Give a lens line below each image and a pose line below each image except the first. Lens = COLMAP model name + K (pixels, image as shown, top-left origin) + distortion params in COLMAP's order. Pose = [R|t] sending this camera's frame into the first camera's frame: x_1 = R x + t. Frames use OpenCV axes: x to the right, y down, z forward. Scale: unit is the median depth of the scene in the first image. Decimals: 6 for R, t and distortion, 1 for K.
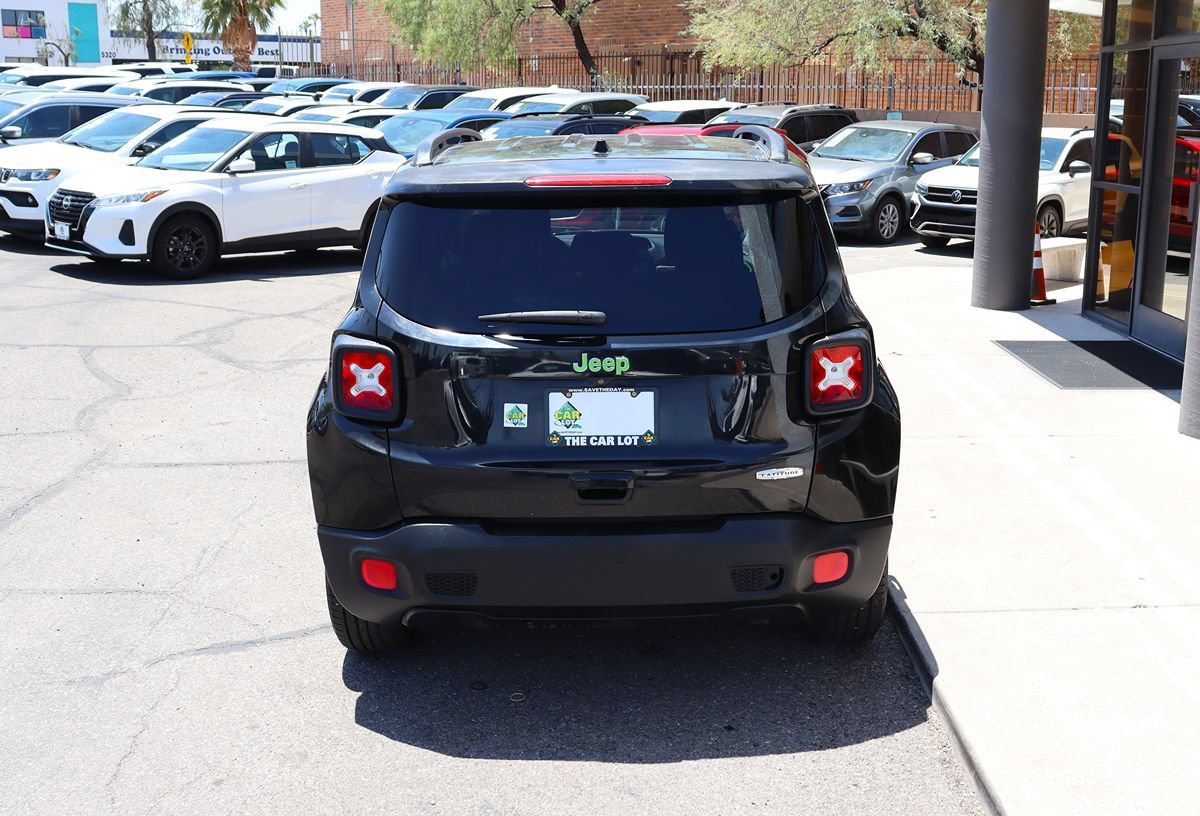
lens RADIAL K [[1301.1, 0, 638.9], [0, 1301.1, 403.4], [0, 0, 1]] dist [-0.124420, 0.000000]
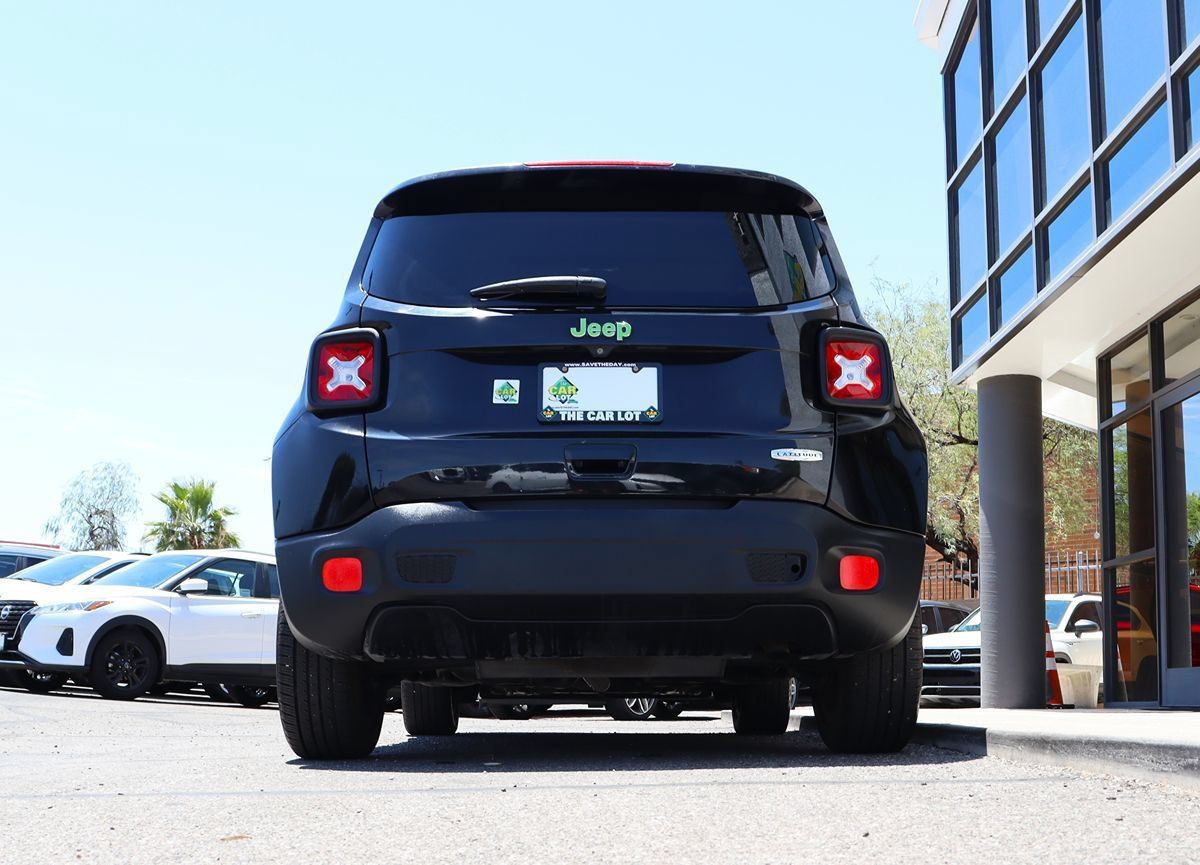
lens RADIAL K [[1404.3, 0, 567.4], [0, 1404.3, 524.9], [0, 0, 1]] dist [-0.134891, 0.000000]
pose [[0.999571, 0.008569, -0.028009, -0.022576], [-0.017561, 0.940658, -0.338902, 0.420978], [0.023443, 0.339248, 0.940405, 0.099448]]
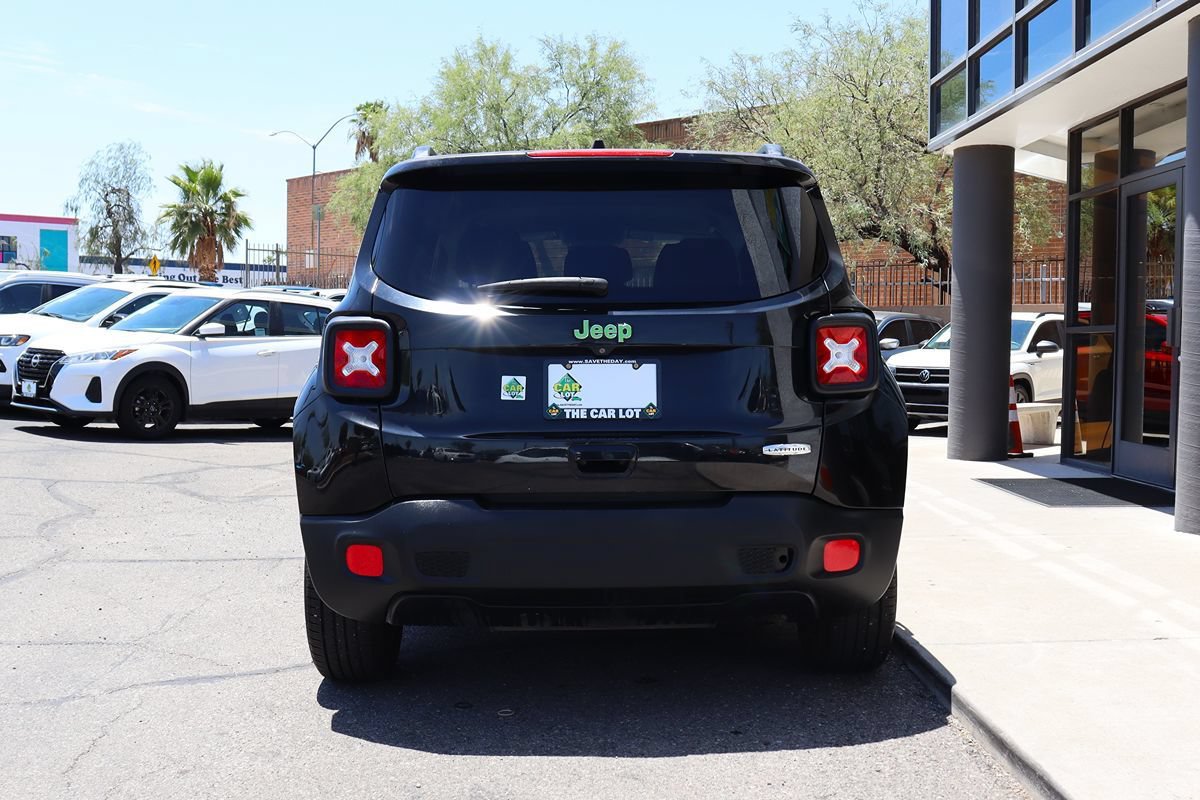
lens RADIAL K [[1317.2, 0, 584.2], [0, 1317.2, 405.7], [0, 0, 1]] dist [-0.131769, 0.000000]
pose [[0.999947, 0.004372, -0.009372, -0.031957], [-0.005986, 0.983674, -0.179858, 0.193299], [0.008433, 0.179905, 0.983648, 0.035984]]
